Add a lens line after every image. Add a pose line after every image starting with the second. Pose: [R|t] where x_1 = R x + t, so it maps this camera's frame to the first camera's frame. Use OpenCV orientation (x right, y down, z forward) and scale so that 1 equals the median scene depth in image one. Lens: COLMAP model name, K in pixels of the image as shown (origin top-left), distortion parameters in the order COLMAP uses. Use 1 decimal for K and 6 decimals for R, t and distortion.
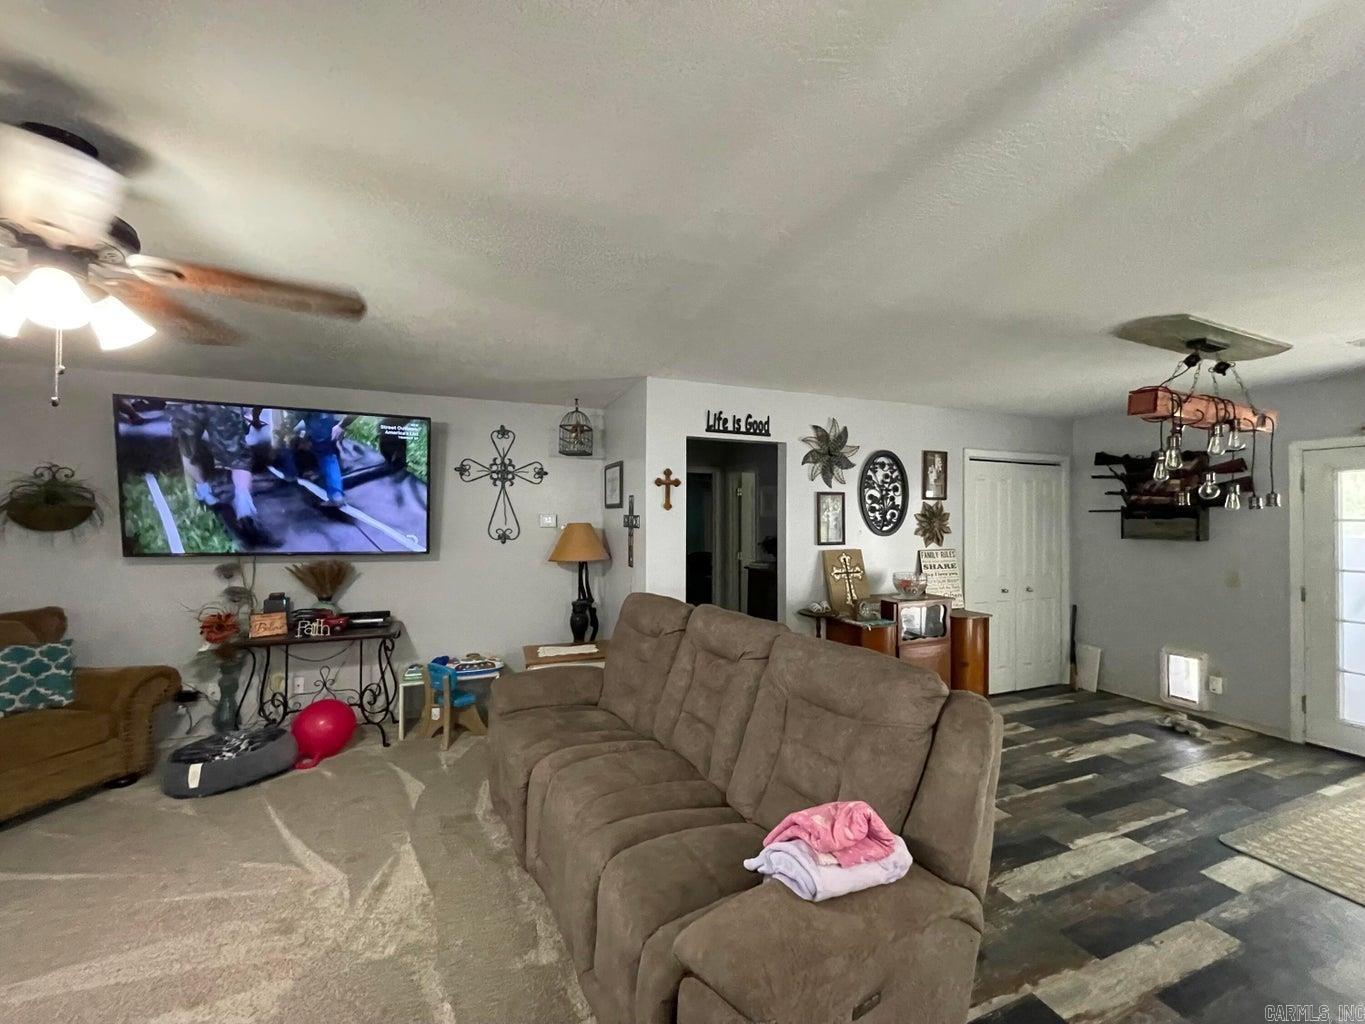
lens RADIAL K [[550.3, 0, 684.6], [0, 550.3, 517.6], [0, 0, 1]] dist [-0.003162, 0.000349]
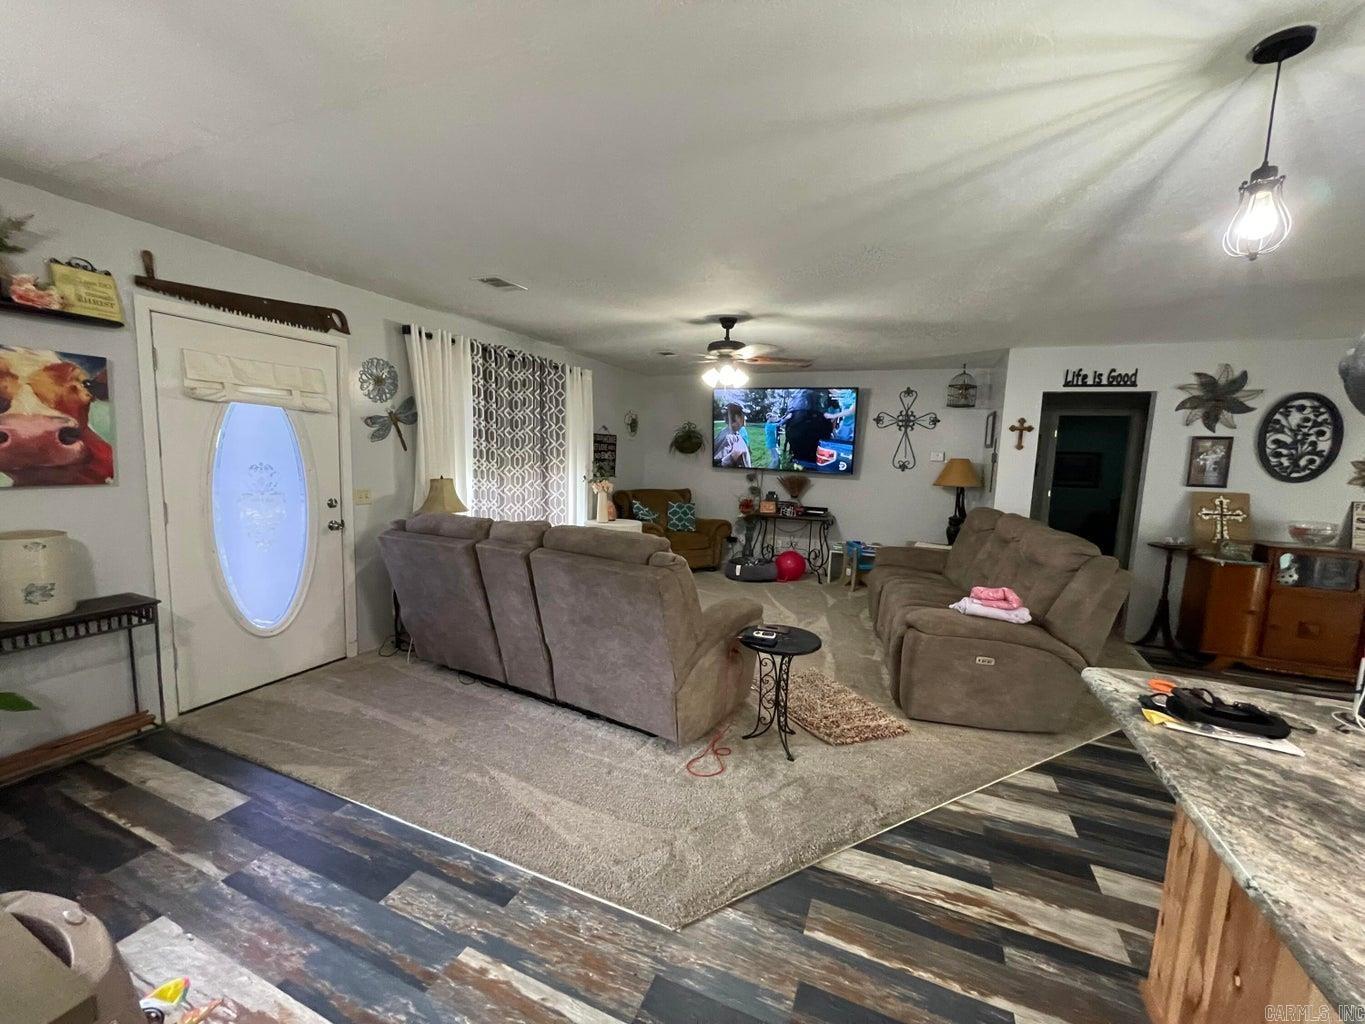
lens RADIAL K [[550.3, 0, 684.3], [0, 550.3, 518.2], [0, 0, 1]] dist [-0.003162, 0.000349]
pose [[0.712224, 0.108330, -0.693543, 0.308788], [-0.030460, 0.991859, 0.123645, 0.009786], [0.701291, -0.066937, 0.709725, -0.480352]]
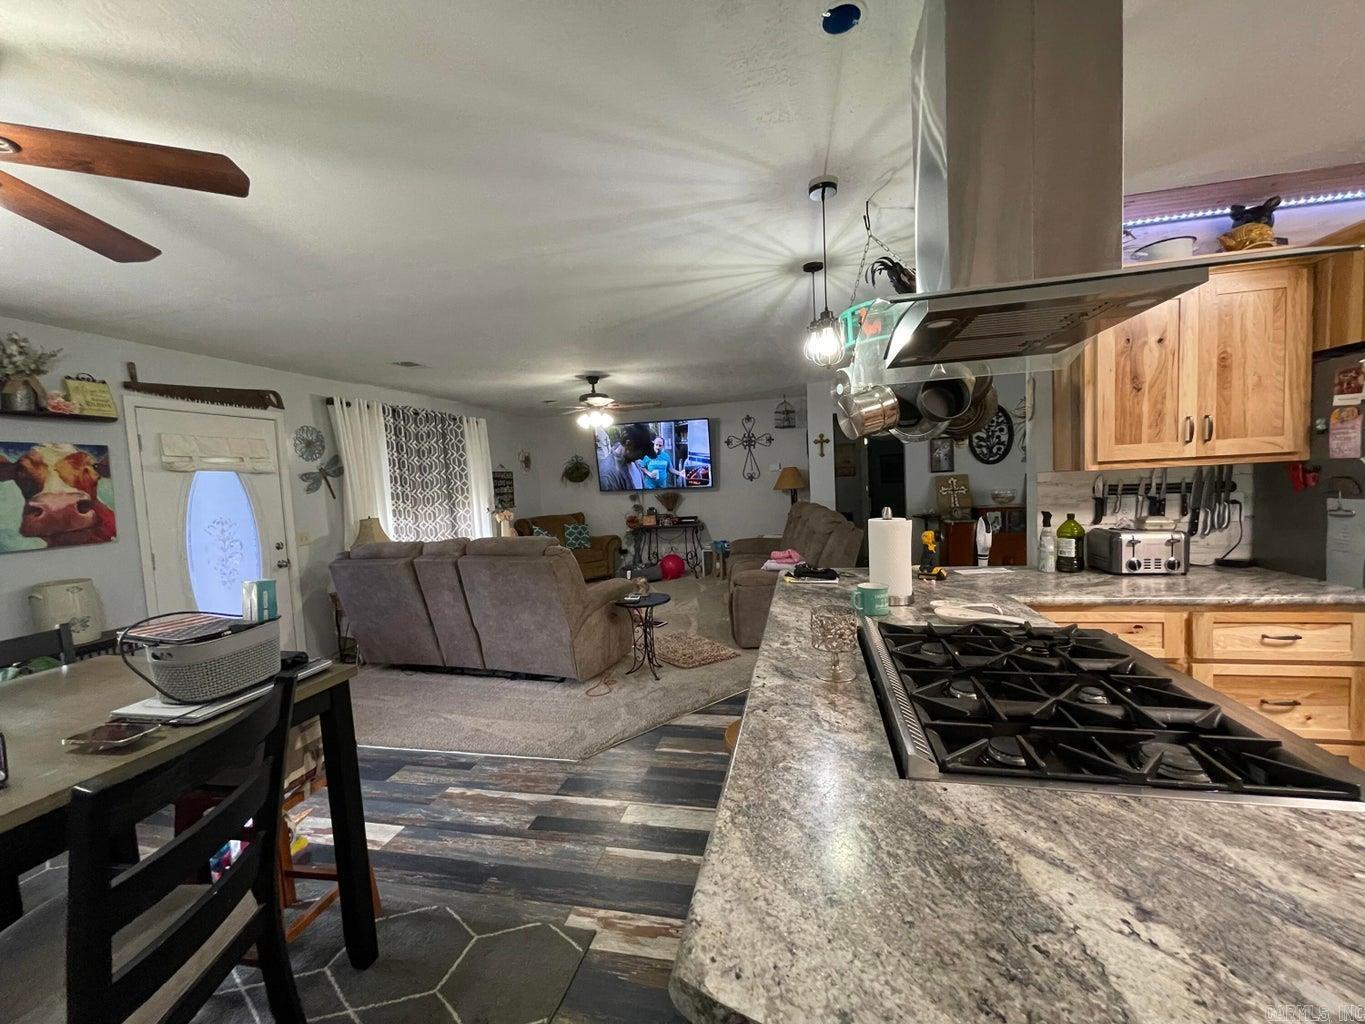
lens RADIAL K [[550.3, 0, 683.7], [0, 550.3, 516.1], [0, 0, 1]] dist [-0.003162, 0.000349]
pose [[0.824818, -0.005100, -0.565375, 0.567548], [0.056487, 0.995700, 0.073427, 0.019884], [0.562569, -0.092500, 0.821559, -0.690084]]
